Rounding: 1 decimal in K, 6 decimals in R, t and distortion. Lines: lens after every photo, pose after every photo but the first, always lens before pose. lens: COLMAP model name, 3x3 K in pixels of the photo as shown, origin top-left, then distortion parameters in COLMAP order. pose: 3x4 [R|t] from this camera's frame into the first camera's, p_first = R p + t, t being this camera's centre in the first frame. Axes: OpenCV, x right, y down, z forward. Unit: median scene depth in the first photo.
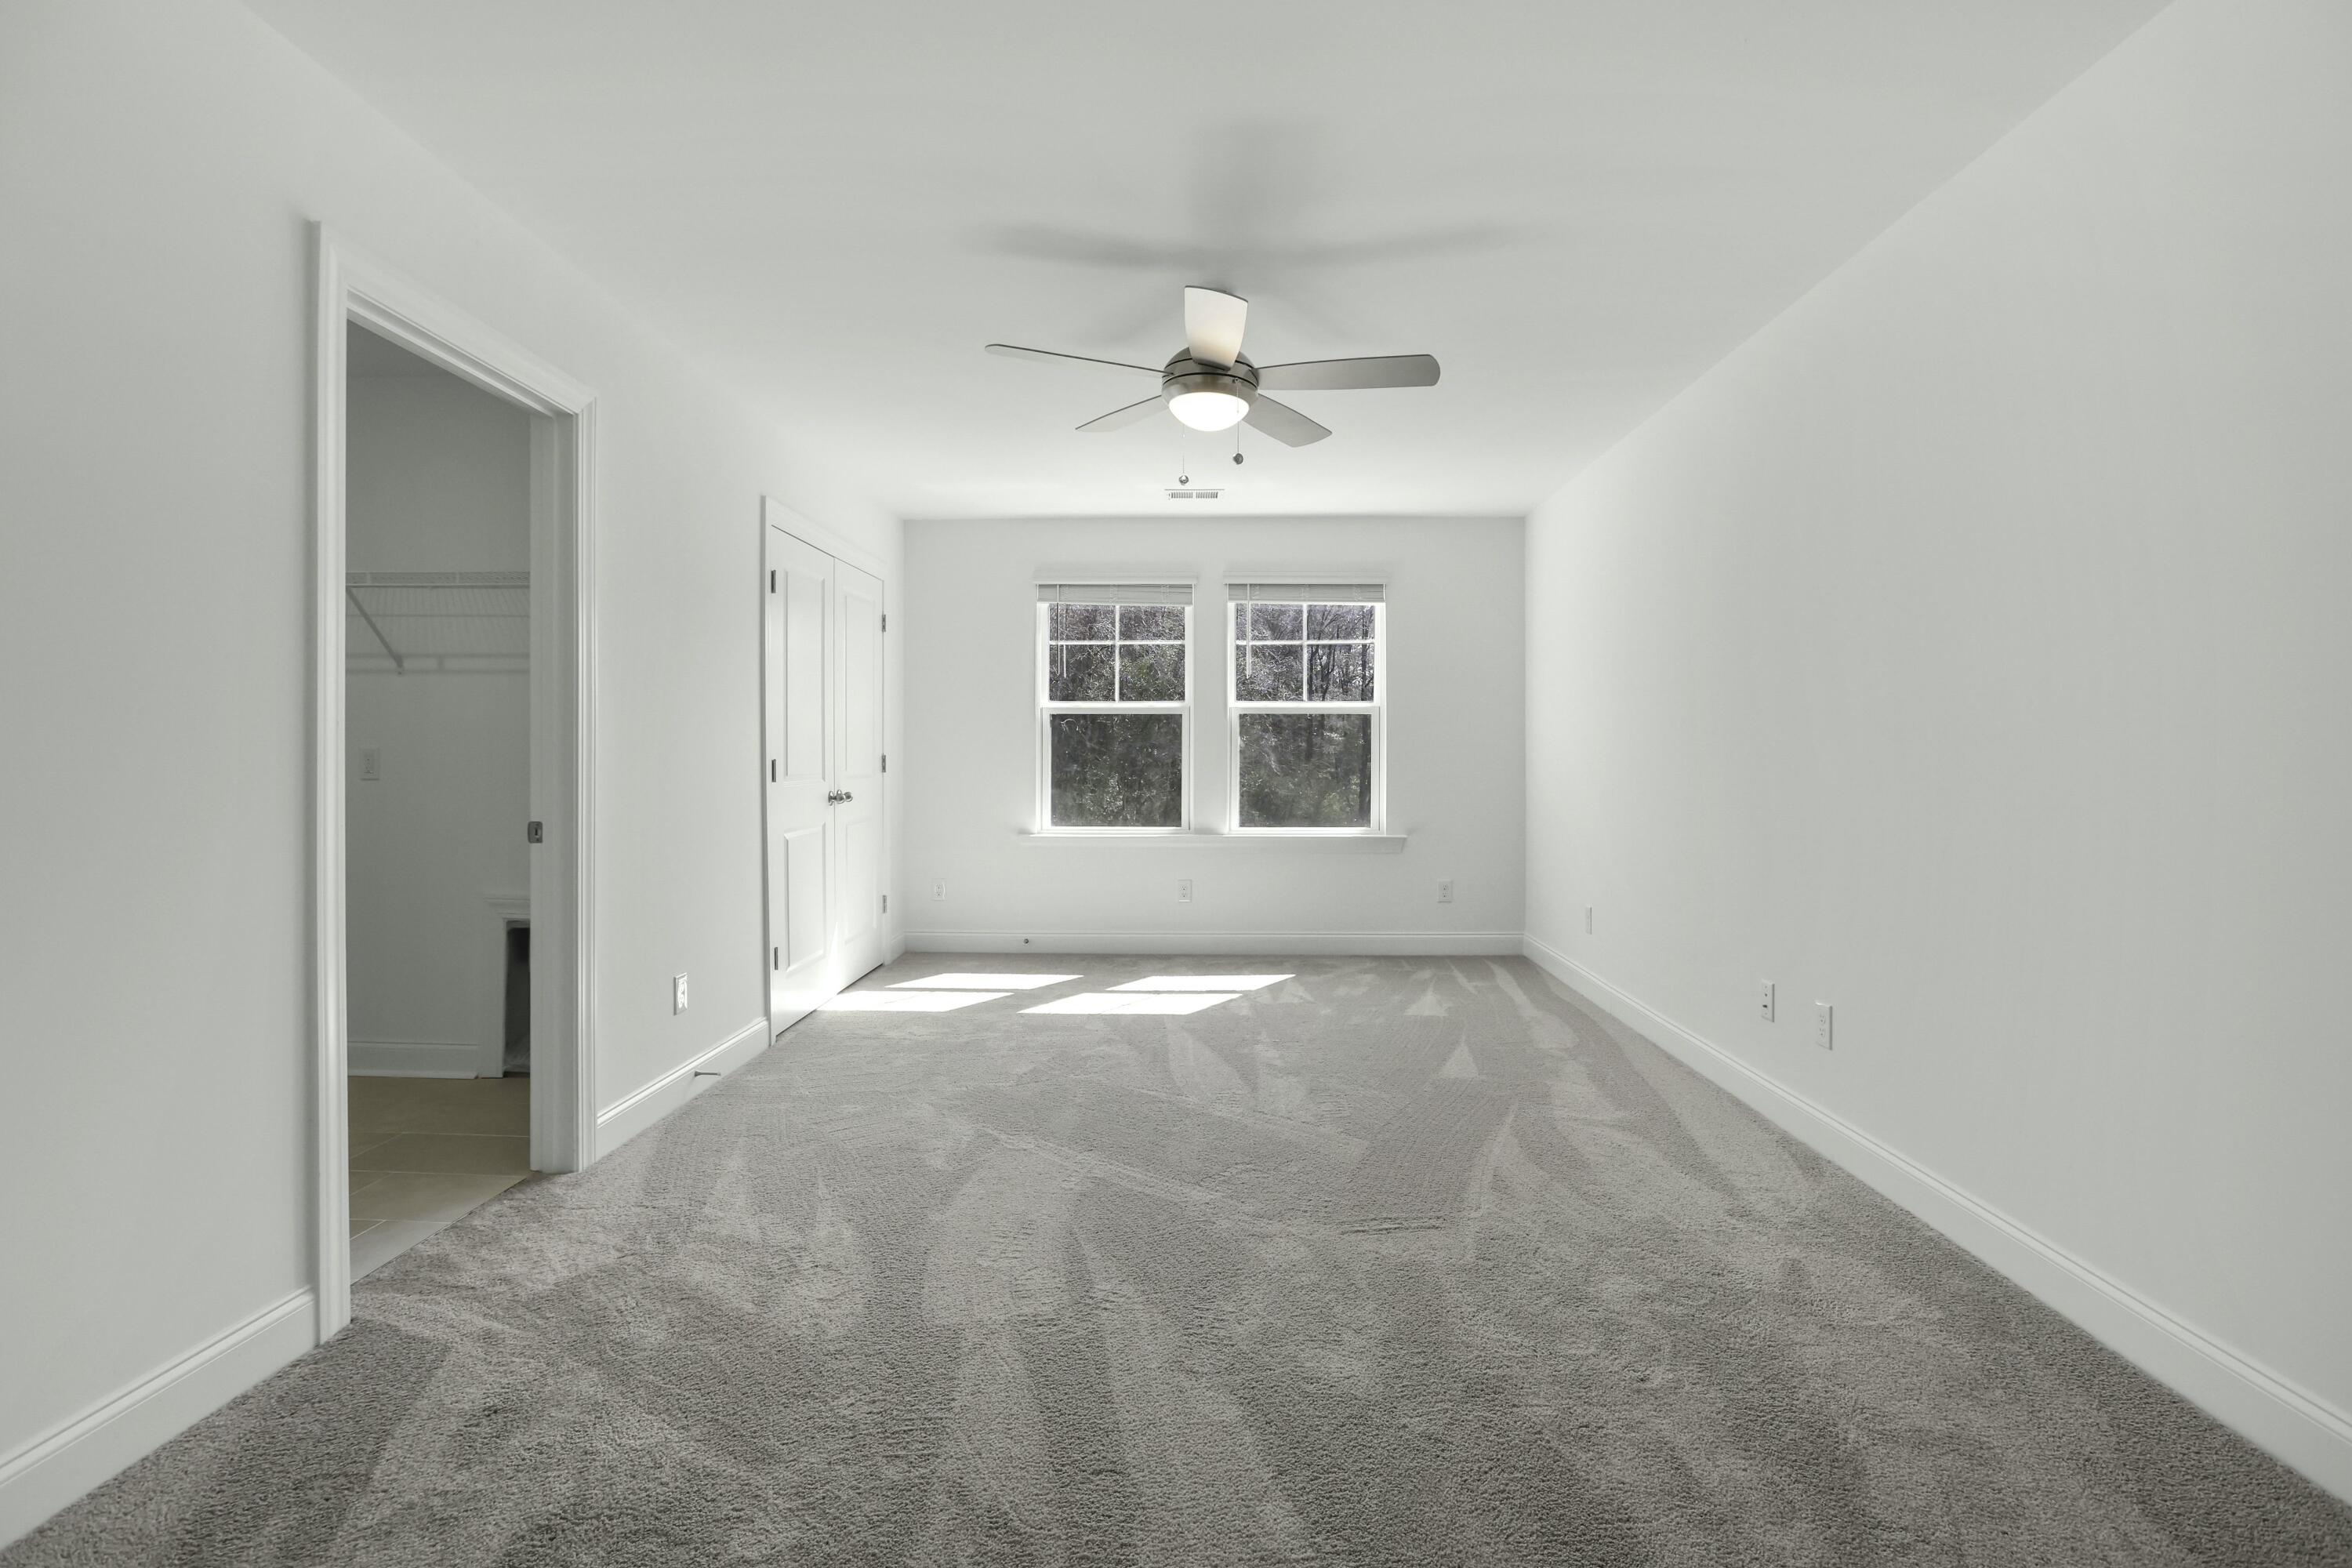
lens RADIAL K [[1073.5, 0, 1176.0], [0, 1073.5, 784.0], [0, 0, 1]] dist [-0.055517, 0.019431]
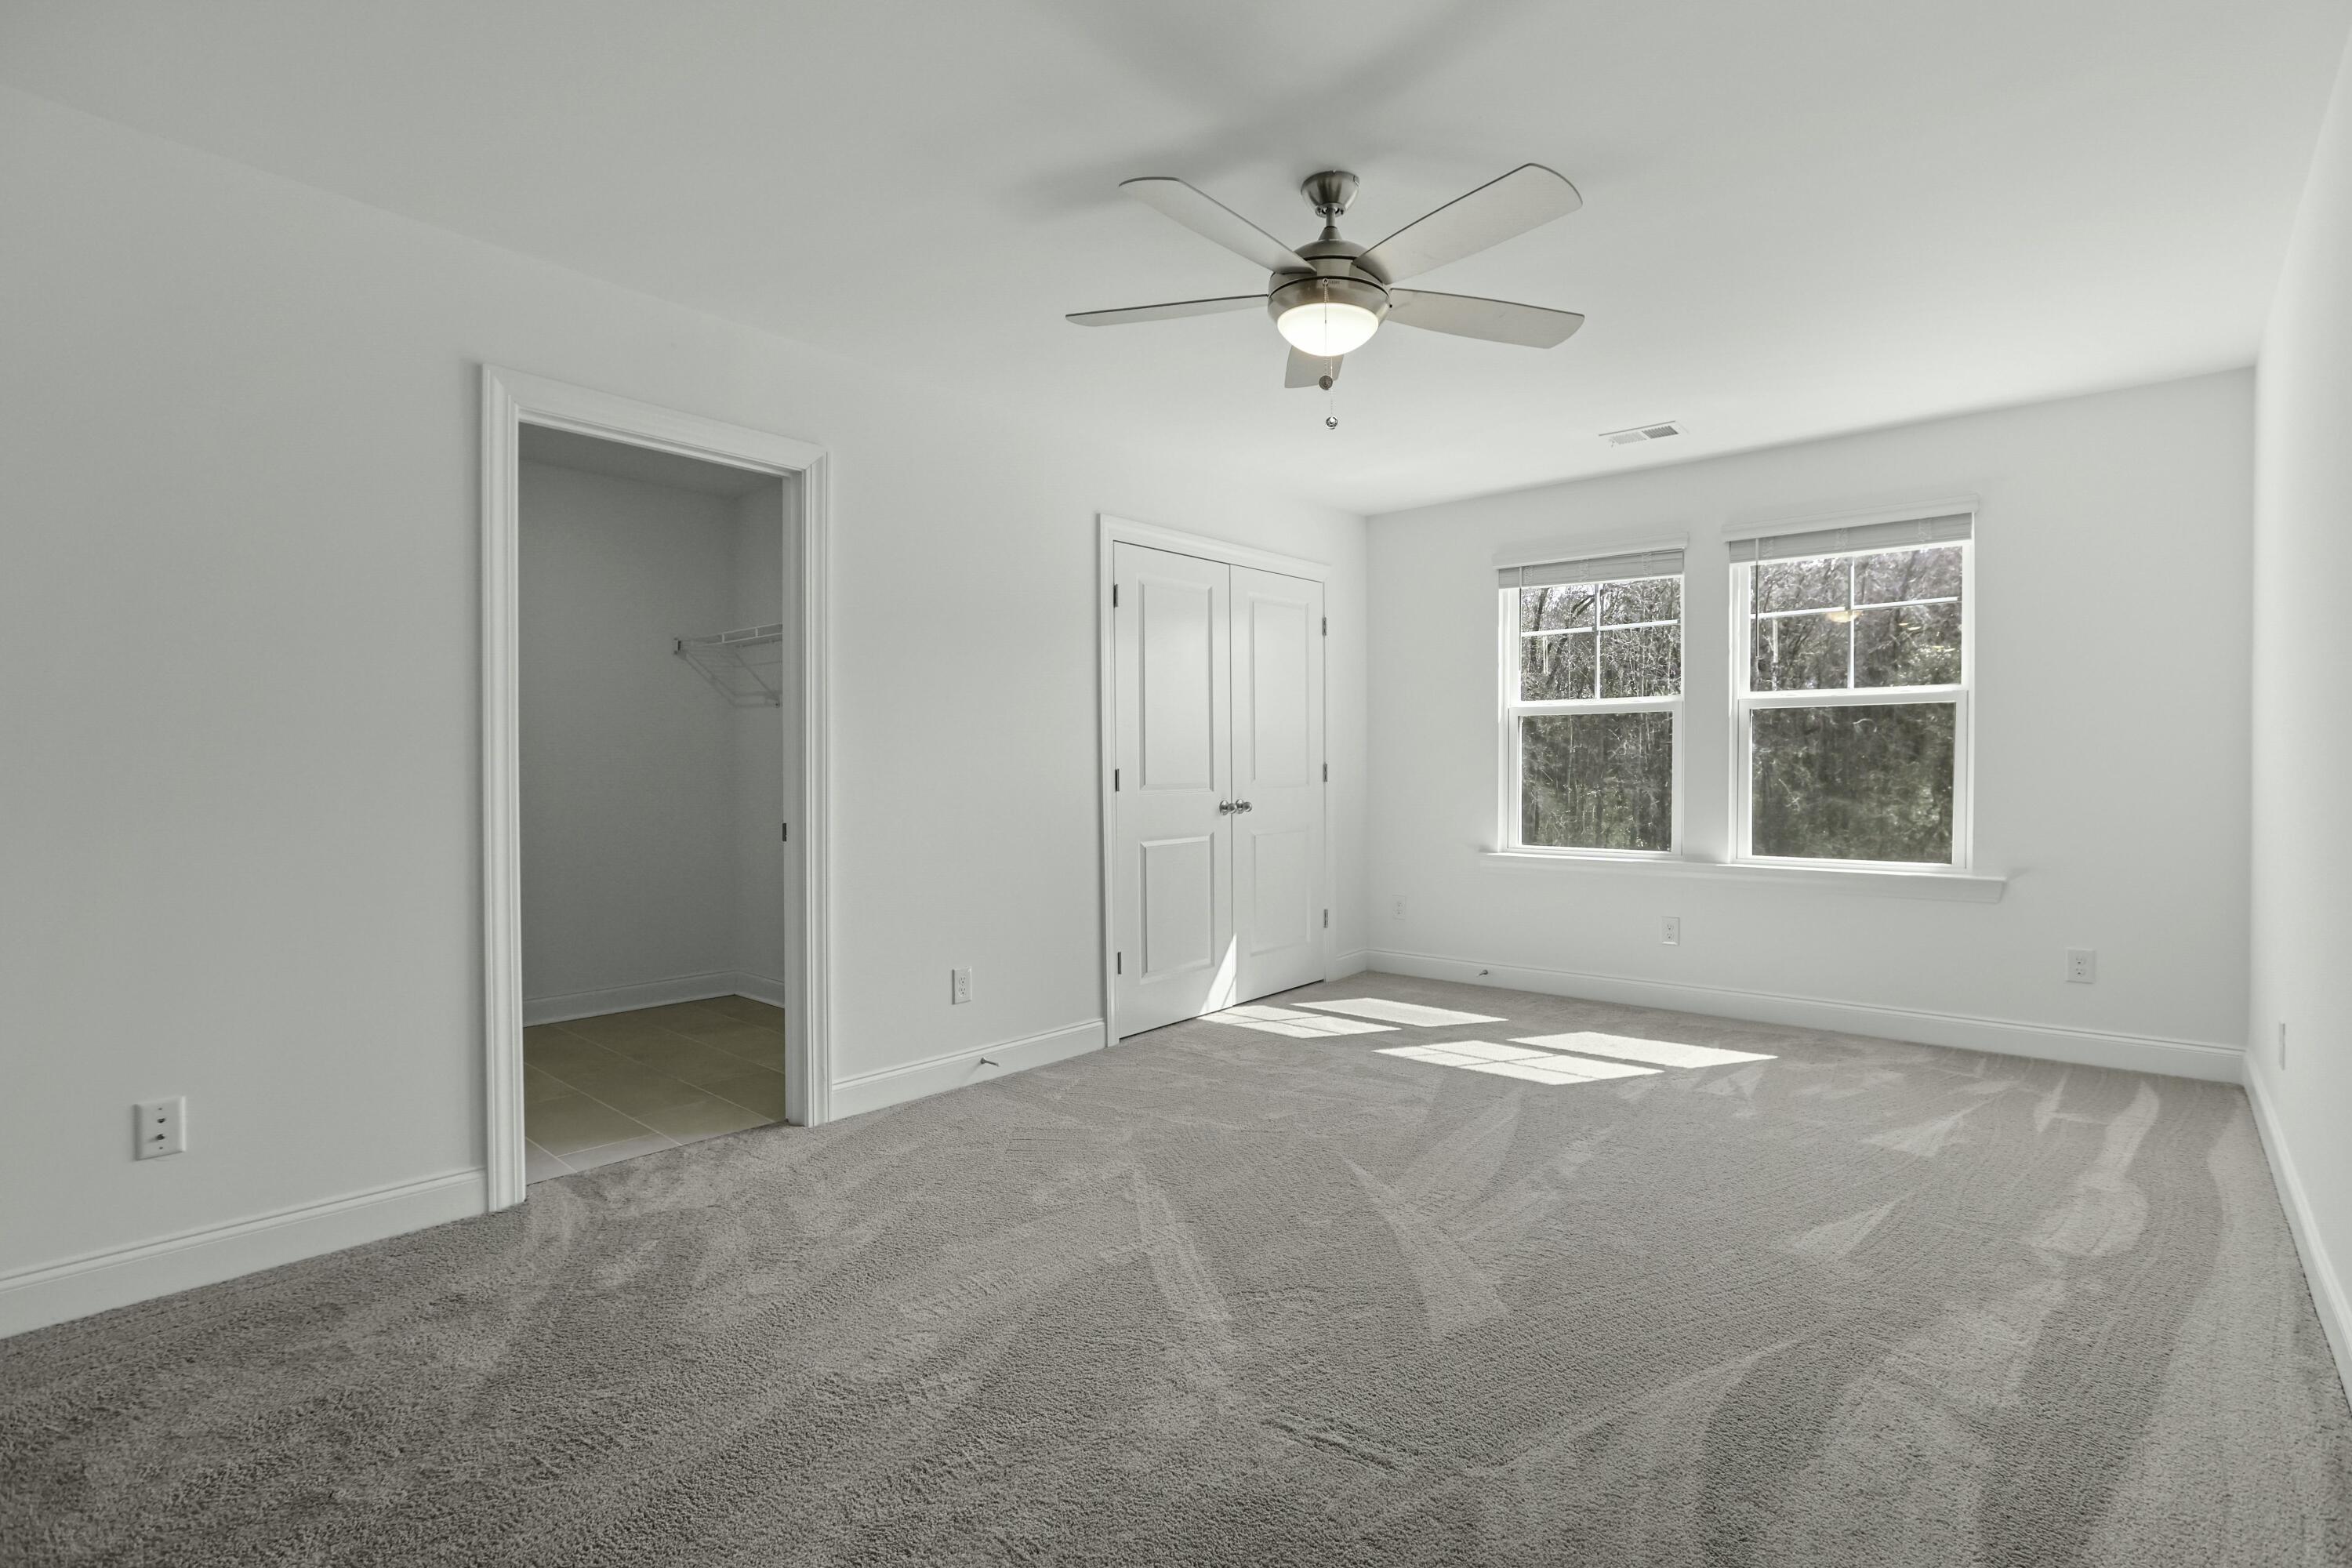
lens RADIAL K [[1073.5, 0, 1176.0], [0, 1073.5, 784.0], [0, 0, 1]] dist [-0.055517, 0.019431]
pose [[0.781807, 0.006379, -0.623488, 0.387492], [-0.010276, 0.999944, -0.002655, -0.008038], [0.623436, 0.008483, 0.781828, 0.274810]]
